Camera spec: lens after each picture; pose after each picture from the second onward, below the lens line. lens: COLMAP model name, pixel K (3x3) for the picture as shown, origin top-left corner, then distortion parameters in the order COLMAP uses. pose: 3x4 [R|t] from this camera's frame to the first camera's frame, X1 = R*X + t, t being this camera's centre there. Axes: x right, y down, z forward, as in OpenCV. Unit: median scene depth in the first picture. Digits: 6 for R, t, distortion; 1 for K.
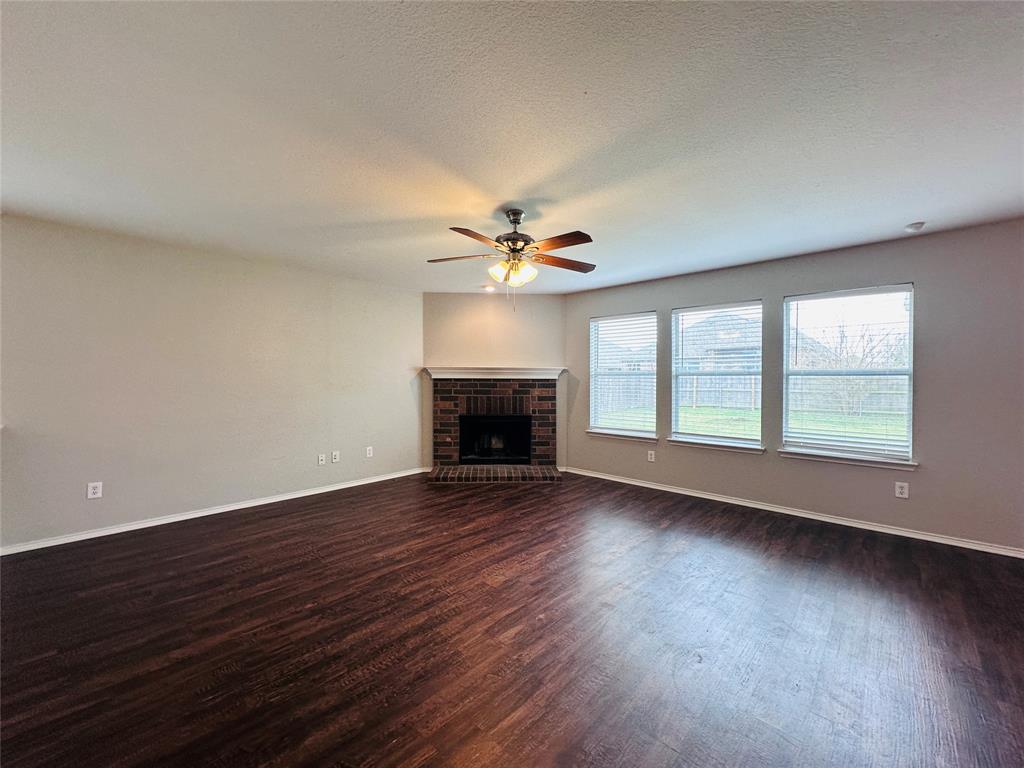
lens RADIAL K [[407.8, 0, 511.3], [0, 407.8, 380.5], [0, 0, 1]] dist [0.002395, 0.000191]
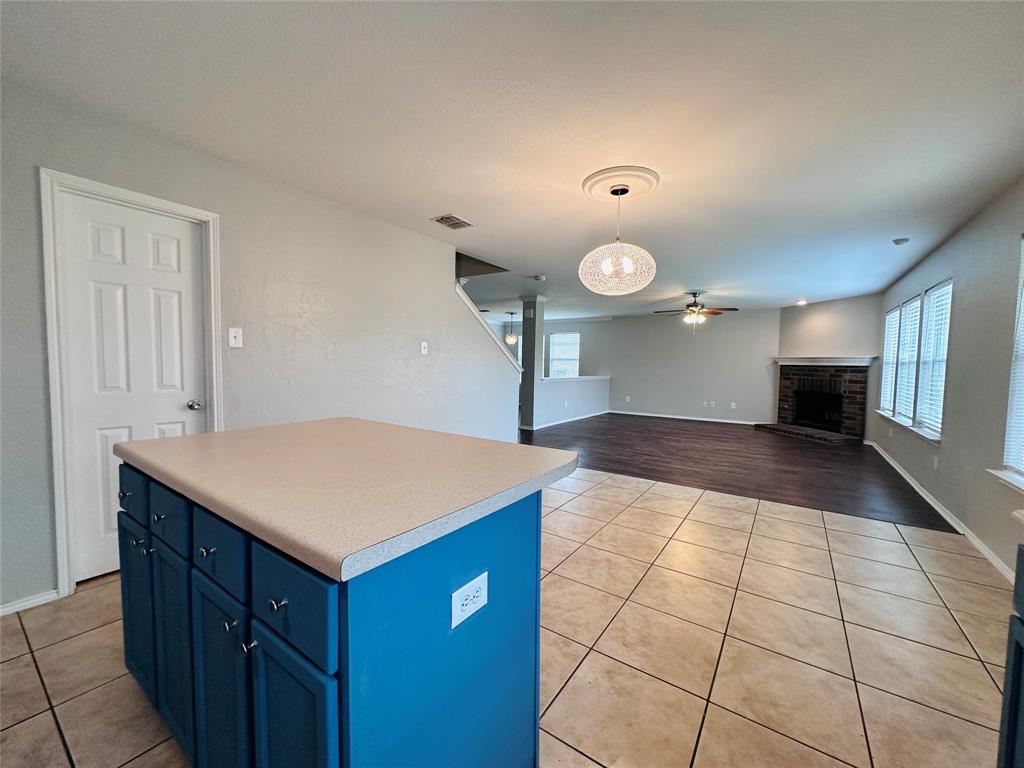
lens RADIAL K [[407.8, 0, 508.3], [0, 407.8, 386.4], [0, 0, 1]] dist [0.002395, 0.000191]
pose [[0.136065, 0.055386, -0.989150, 1.164459], [-0.013493, 0.998447, 0.054050, 0.005918], [0.990608, 0.005993, 0.136601, -0.201956]]
